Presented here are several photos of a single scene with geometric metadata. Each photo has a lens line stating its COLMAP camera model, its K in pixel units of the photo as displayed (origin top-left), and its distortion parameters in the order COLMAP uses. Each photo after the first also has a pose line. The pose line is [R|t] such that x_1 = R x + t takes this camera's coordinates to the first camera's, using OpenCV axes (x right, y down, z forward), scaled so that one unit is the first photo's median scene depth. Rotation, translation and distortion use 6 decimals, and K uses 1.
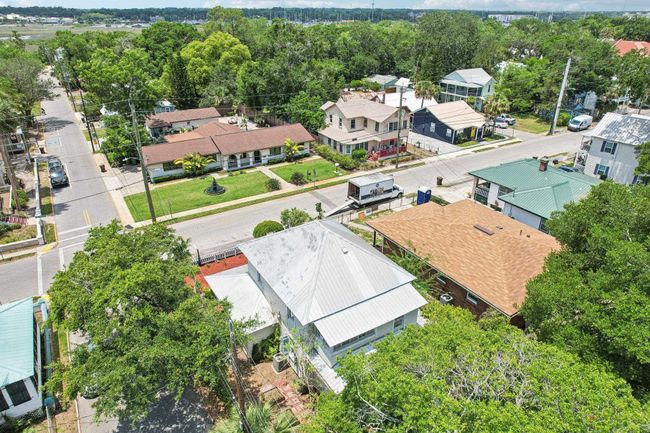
lens RADIAL K [[419.7, 0, 327.1], [0, 419.7, 216.0], [0, 0, 1]] dist [-0.089031, 0.064500]
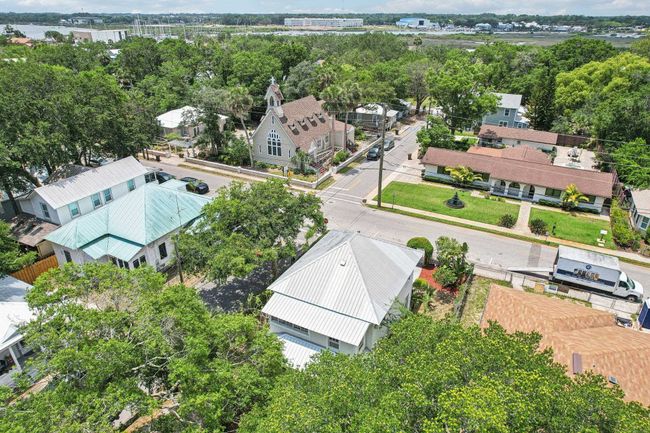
lens RADIAL K [[419.7, 0, 327.1], [0, 419.7, 216.0], [0, 0, 1]] dist [-0.089031, 0.064500]
pose [[0.496003, 0.371260, -0.784950, 0.381132], [-0.383007, 0.904837, 0.185945, -0.099151], [0.779286, 0.208412, 0.590997, 0.131961]]
